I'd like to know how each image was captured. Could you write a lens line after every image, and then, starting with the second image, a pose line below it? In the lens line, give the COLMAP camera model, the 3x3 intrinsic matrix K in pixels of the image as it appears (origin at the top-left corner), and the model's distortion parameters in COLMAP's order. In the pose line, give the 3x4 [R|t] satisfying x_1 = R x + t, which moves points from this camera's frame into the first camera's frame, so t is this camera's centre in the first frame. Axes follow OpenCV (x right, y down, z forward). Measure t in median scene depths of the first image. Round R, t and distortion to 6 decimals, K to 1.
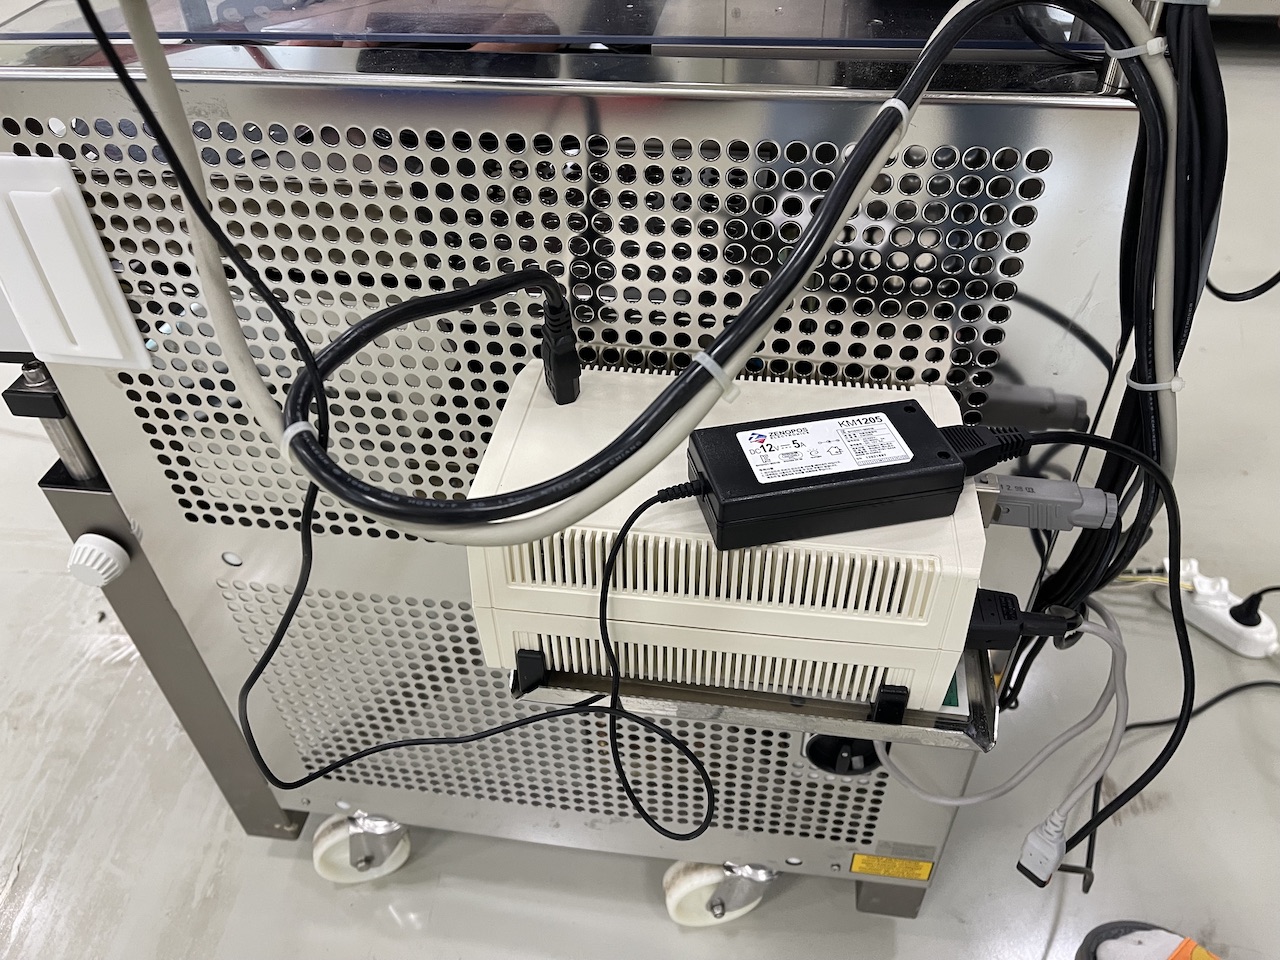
lens RADIAL K [[940.7, 0, 639.3], [0, 940.7, 484.4], [0, 0, 1]] dist [0.057077, -0.086673]
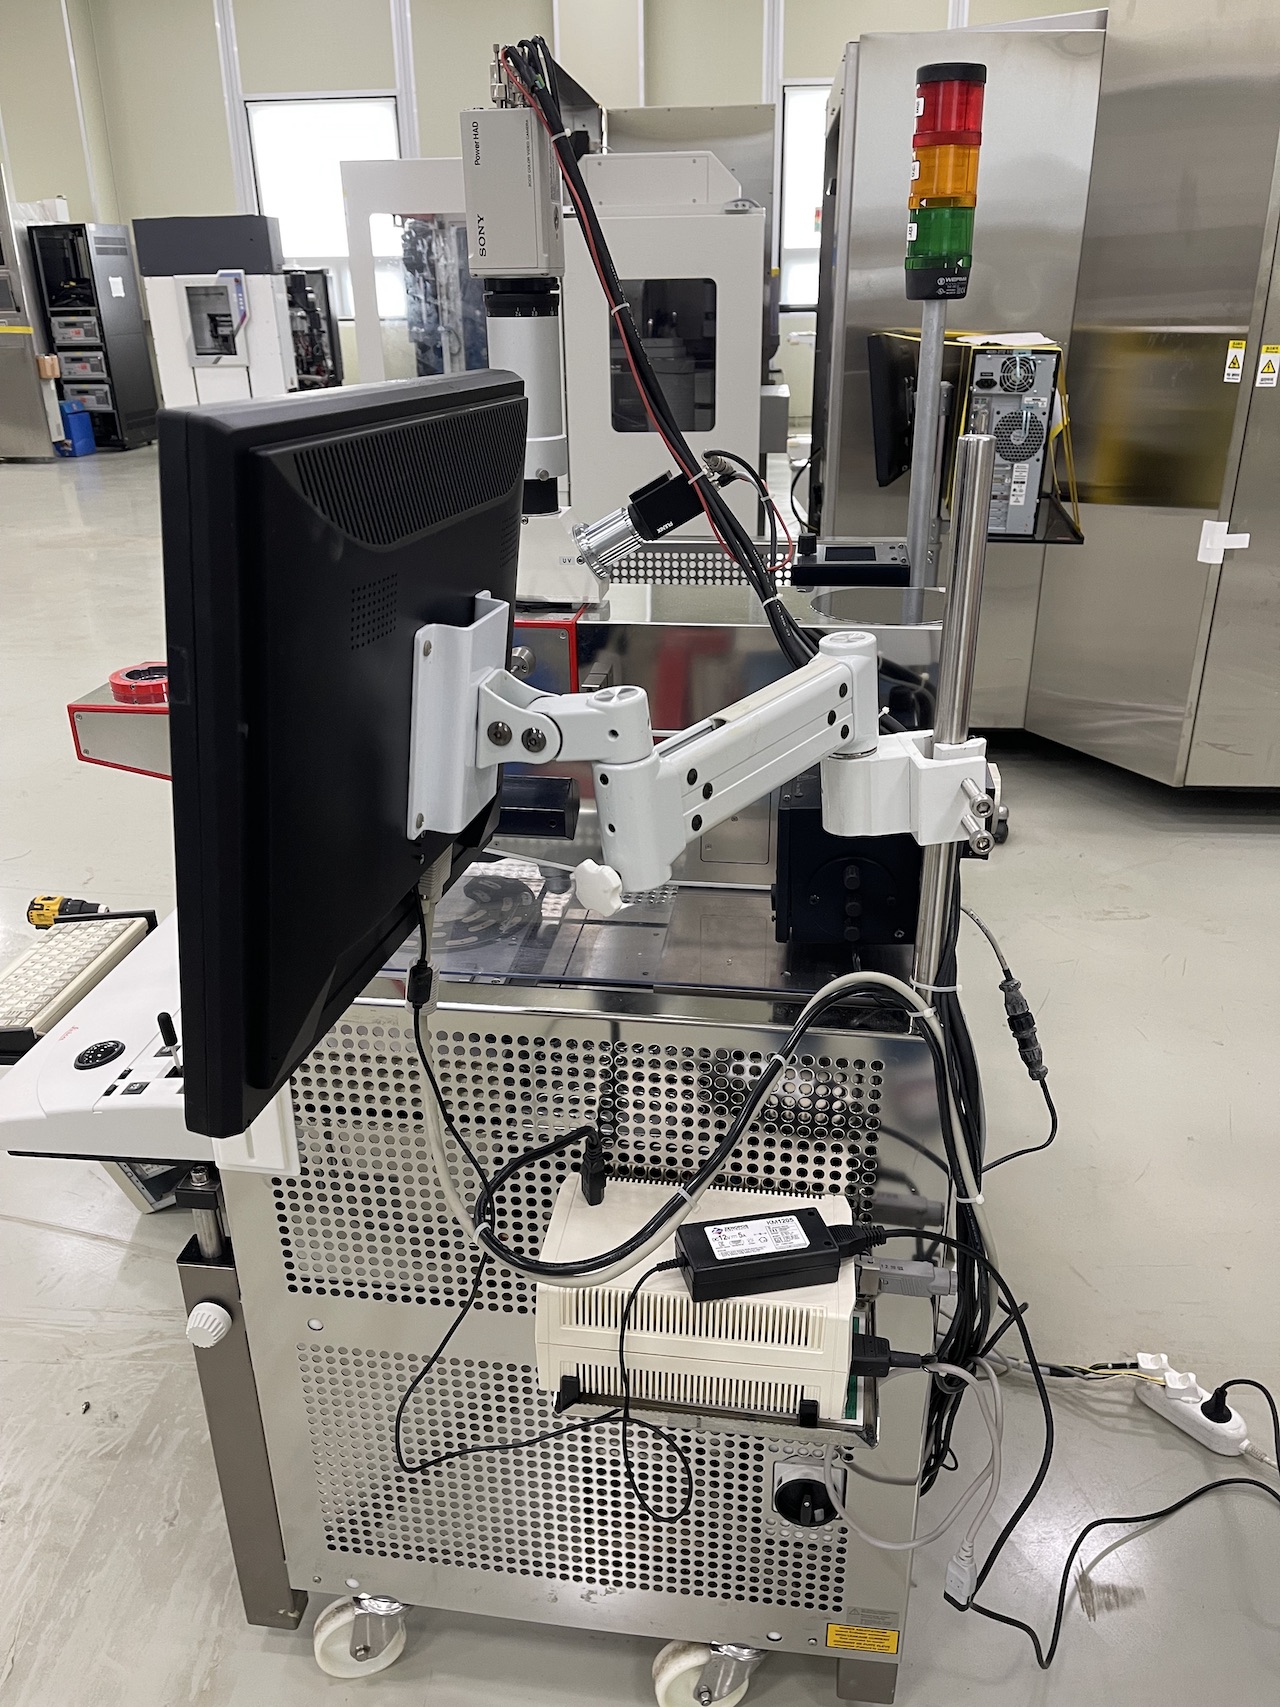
lens RADIAL K [[1254.6, 0, 640.4], [0, 1254.6, 876.9], [0, 0, 1]] dist [0.057077, -0.086673]
pose [[0.999720, 0.015504, 0.017852, -0.043003], [-0.009236, 0.951095, -0.308762, 0.032568], [-0.021766, 0.308510, 0.950972, -0.957381]]
